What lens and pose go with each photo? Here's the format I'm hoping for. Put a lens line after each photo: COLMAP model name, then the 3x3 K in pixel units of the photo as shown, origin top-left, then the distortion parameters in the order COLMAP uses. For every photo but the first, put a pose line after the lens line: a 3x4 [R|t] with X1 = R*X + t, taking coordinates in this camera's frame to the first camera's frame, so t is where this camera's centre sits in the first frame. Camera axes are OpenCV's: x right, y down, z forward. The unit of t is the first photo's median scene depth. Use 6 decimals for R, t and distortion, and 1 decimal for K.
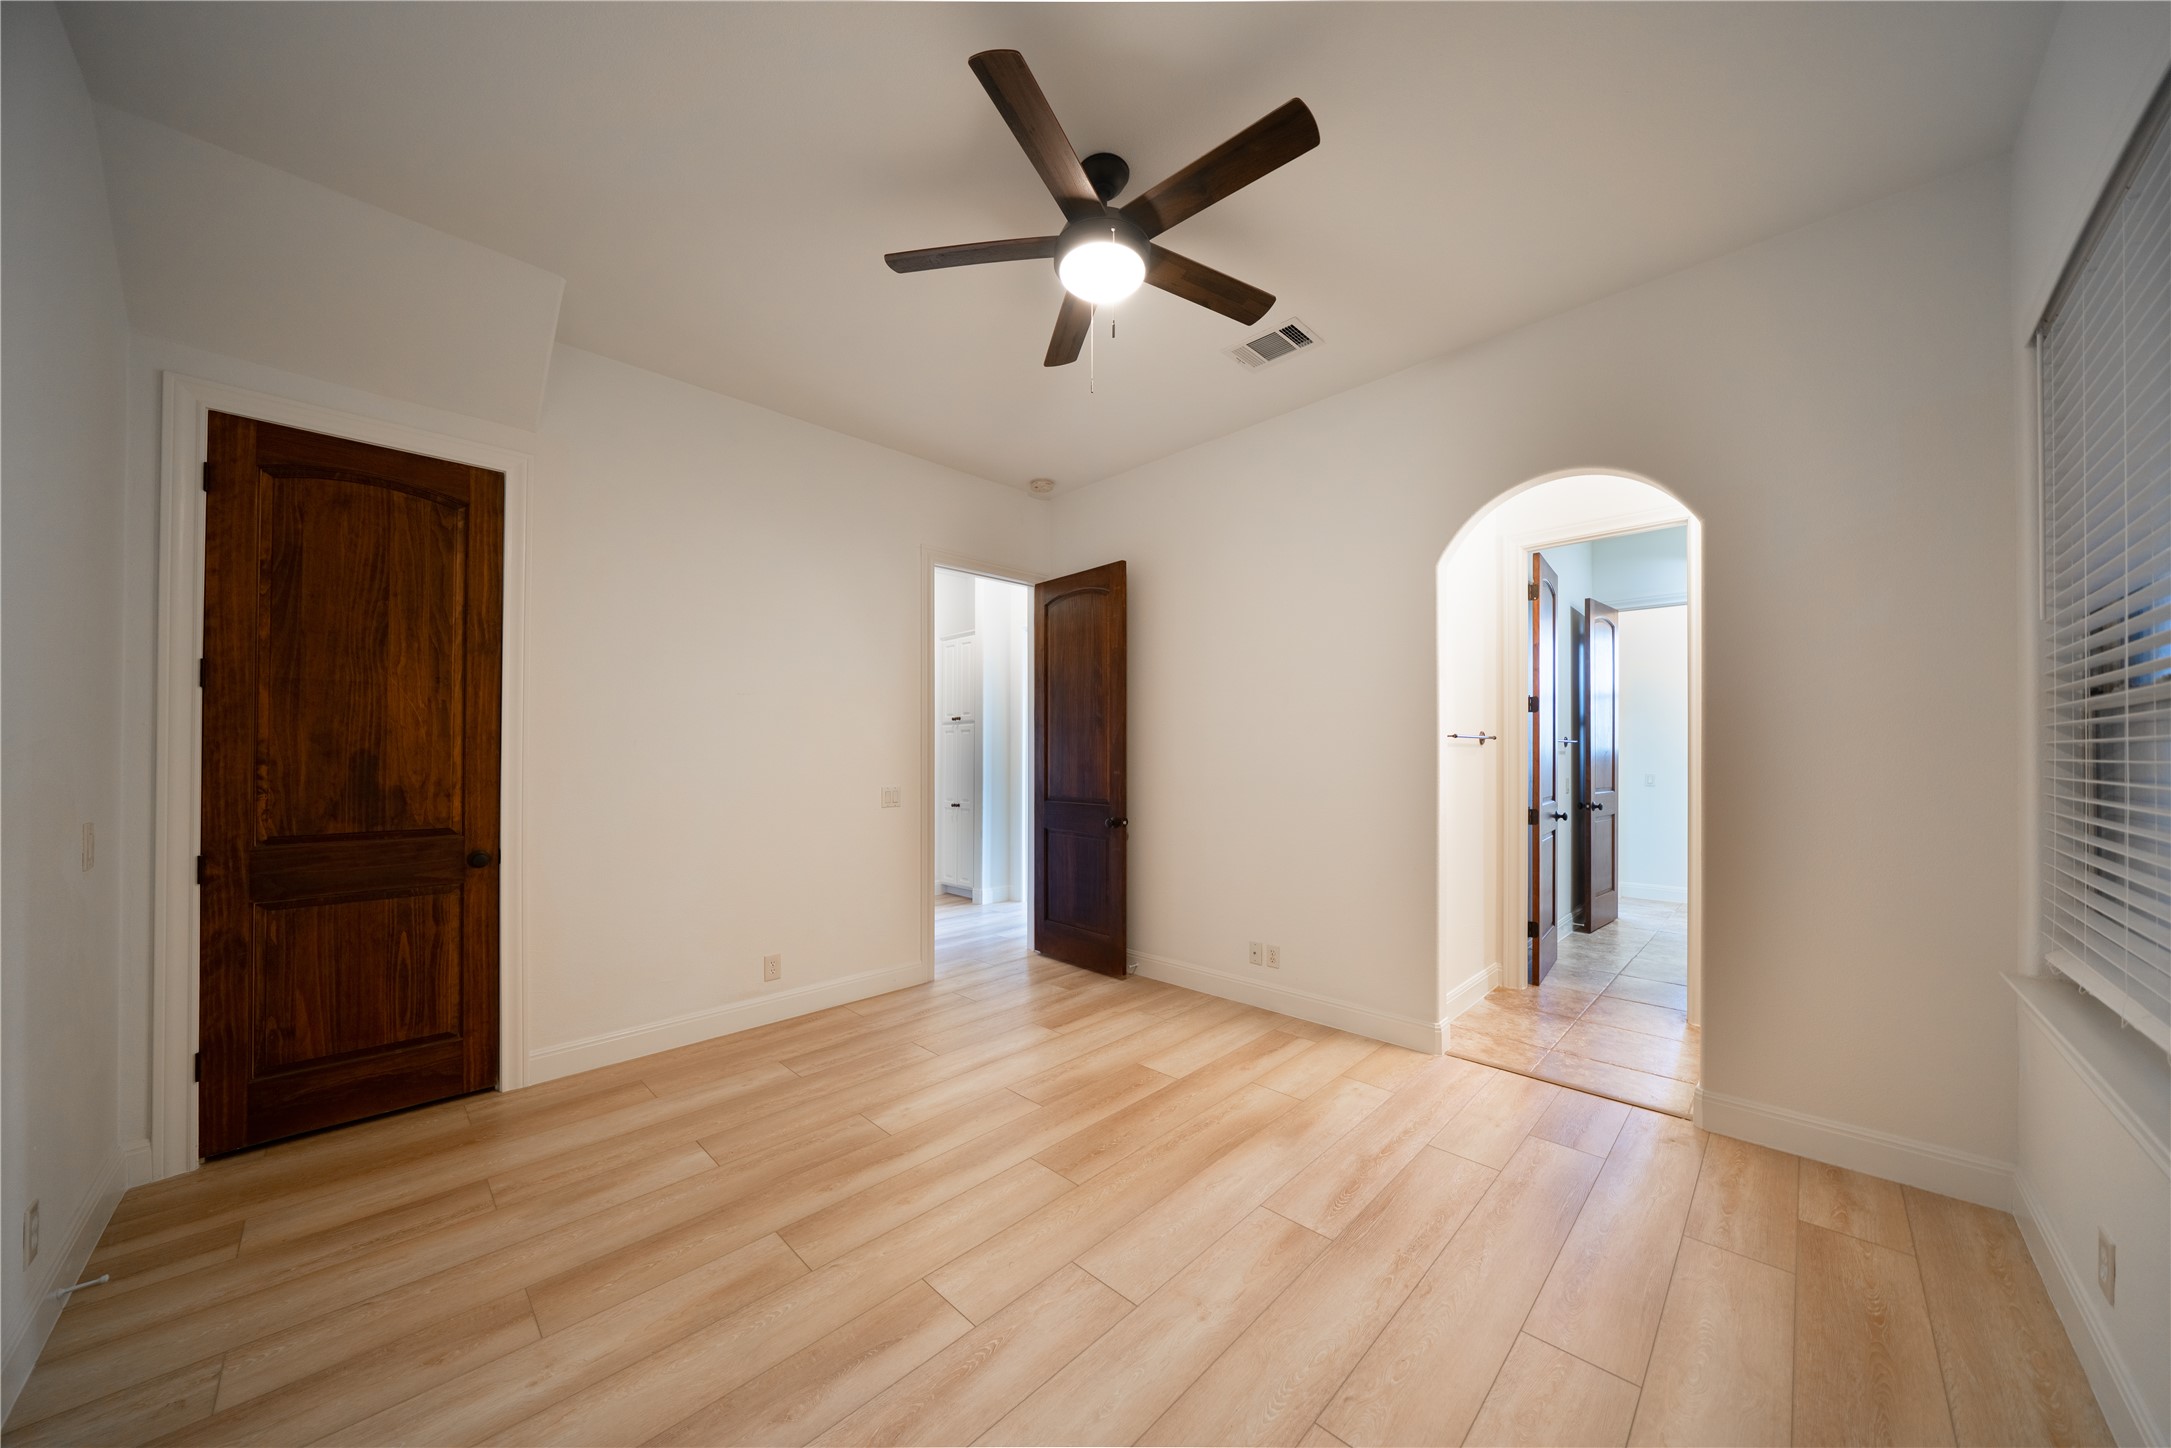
lens RADIAL K [[742.9, 0, 1081.7], [0, 742.9, 764.5], [0, 0, 1]] dist [-0.002427, 0.000037]
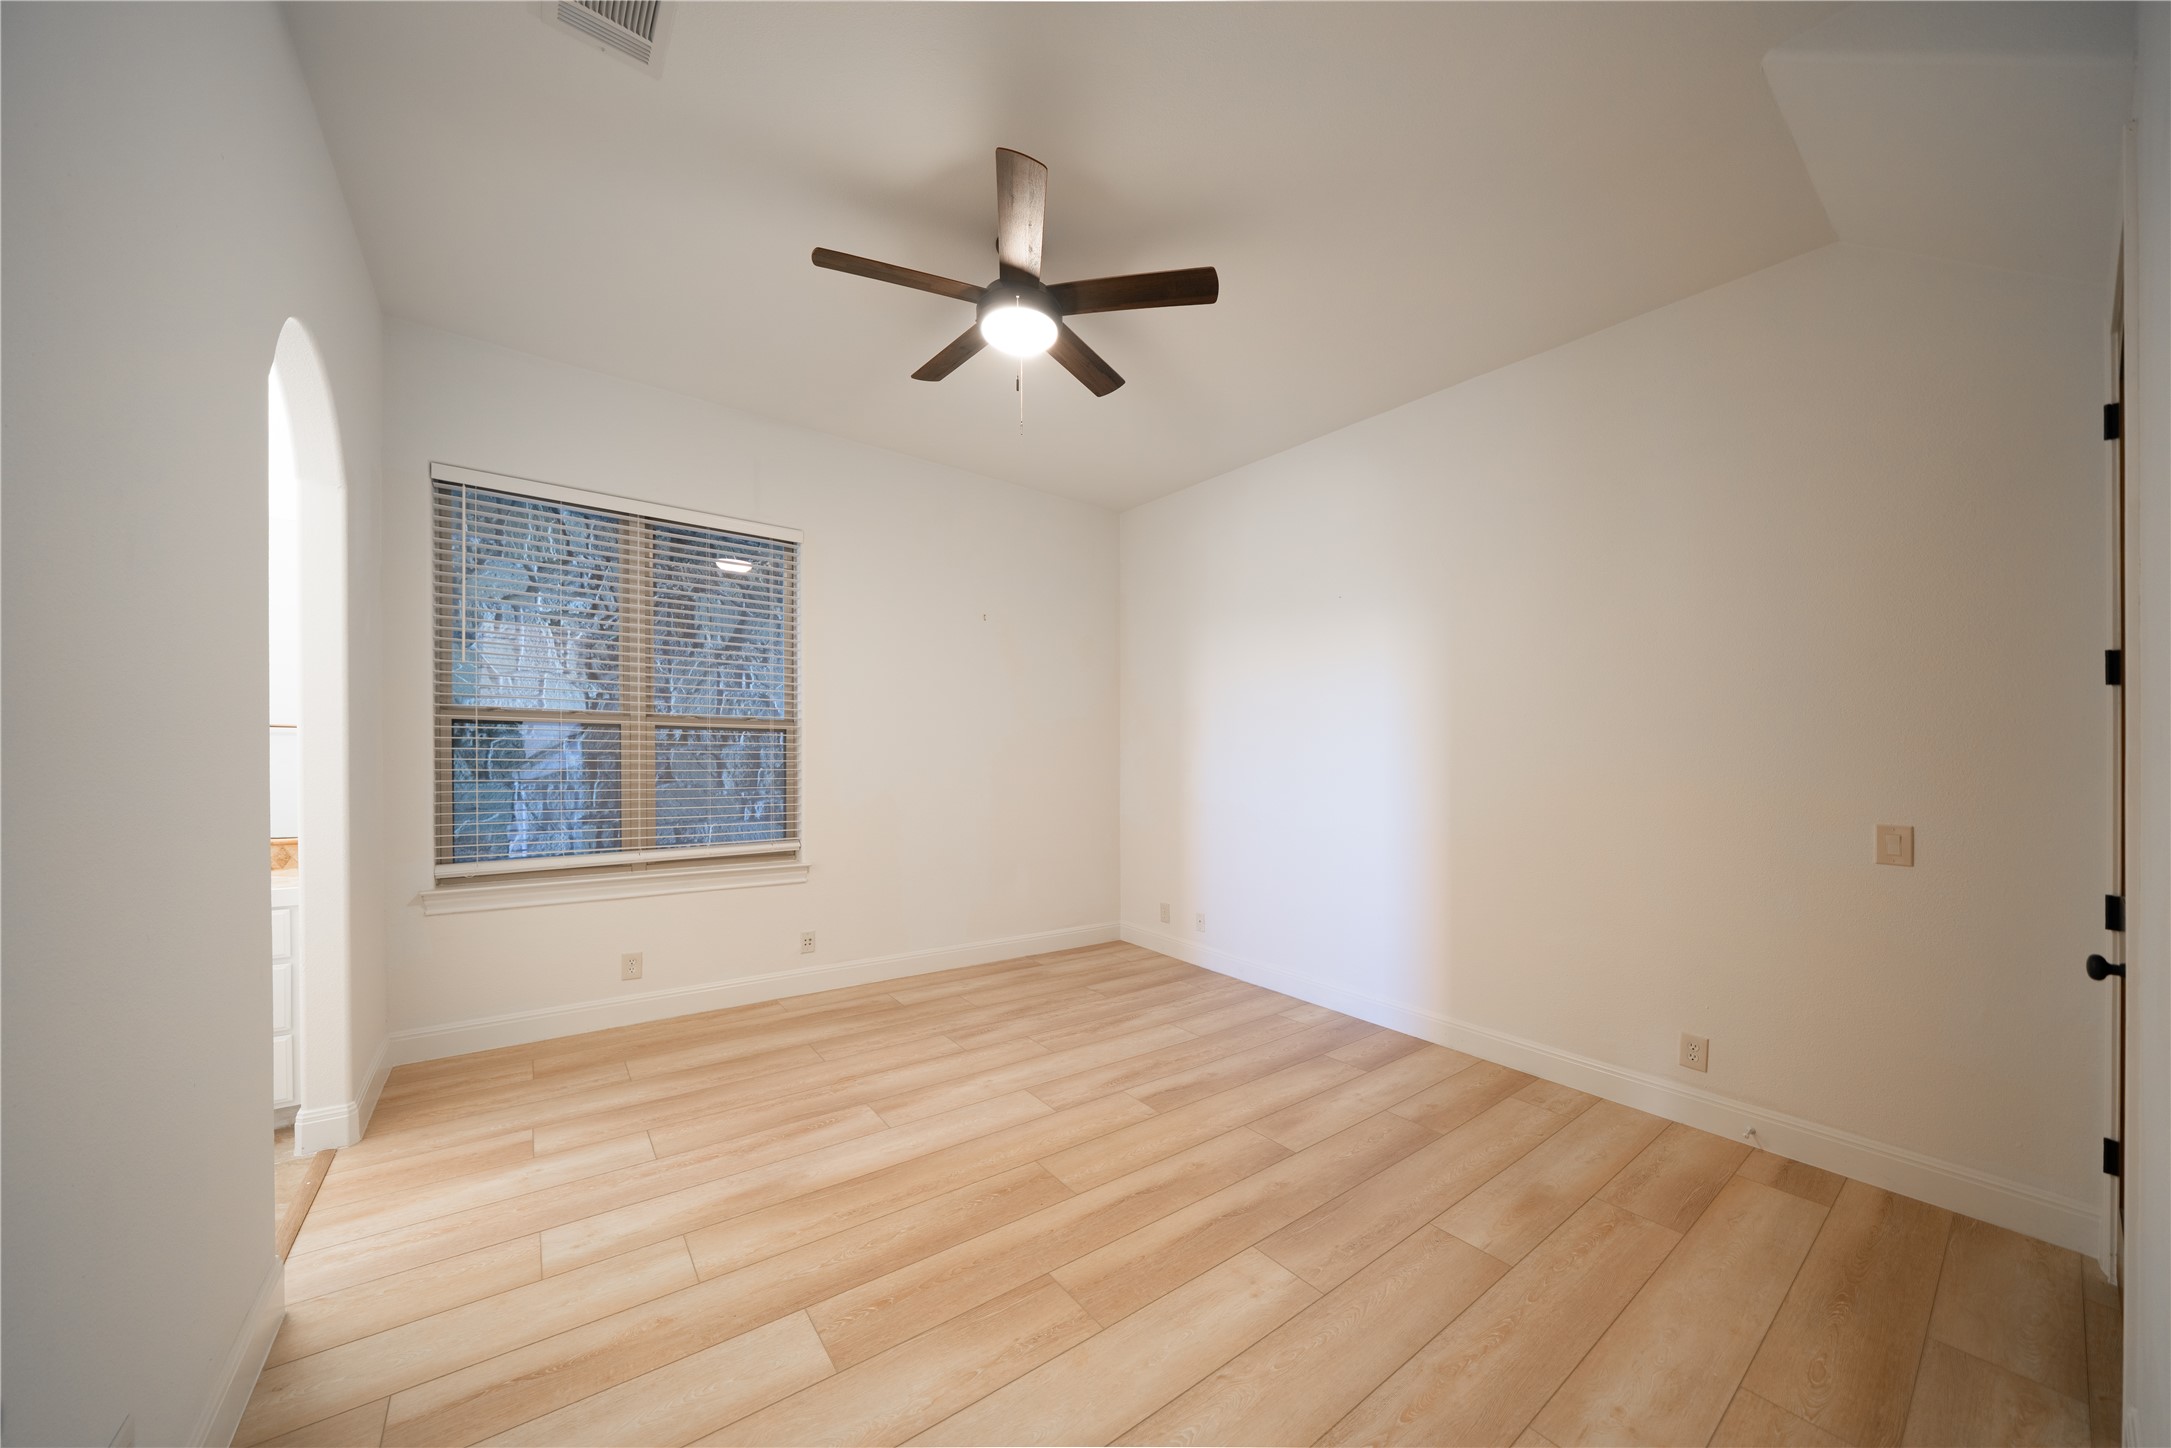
lens RADIAL K [[758.5, 0, 1094.8], [0, 758.5, 740.6], [0, 0, 1]] dist [-0.001909, 0.000041]
pose [[-0.993482, -0.012144, 0.113345, -0.161130], [-0.013749, 0.999816, -0.013394, -0.009144], [-0.113161, -0.014865, -0.993465, 1.647166]]
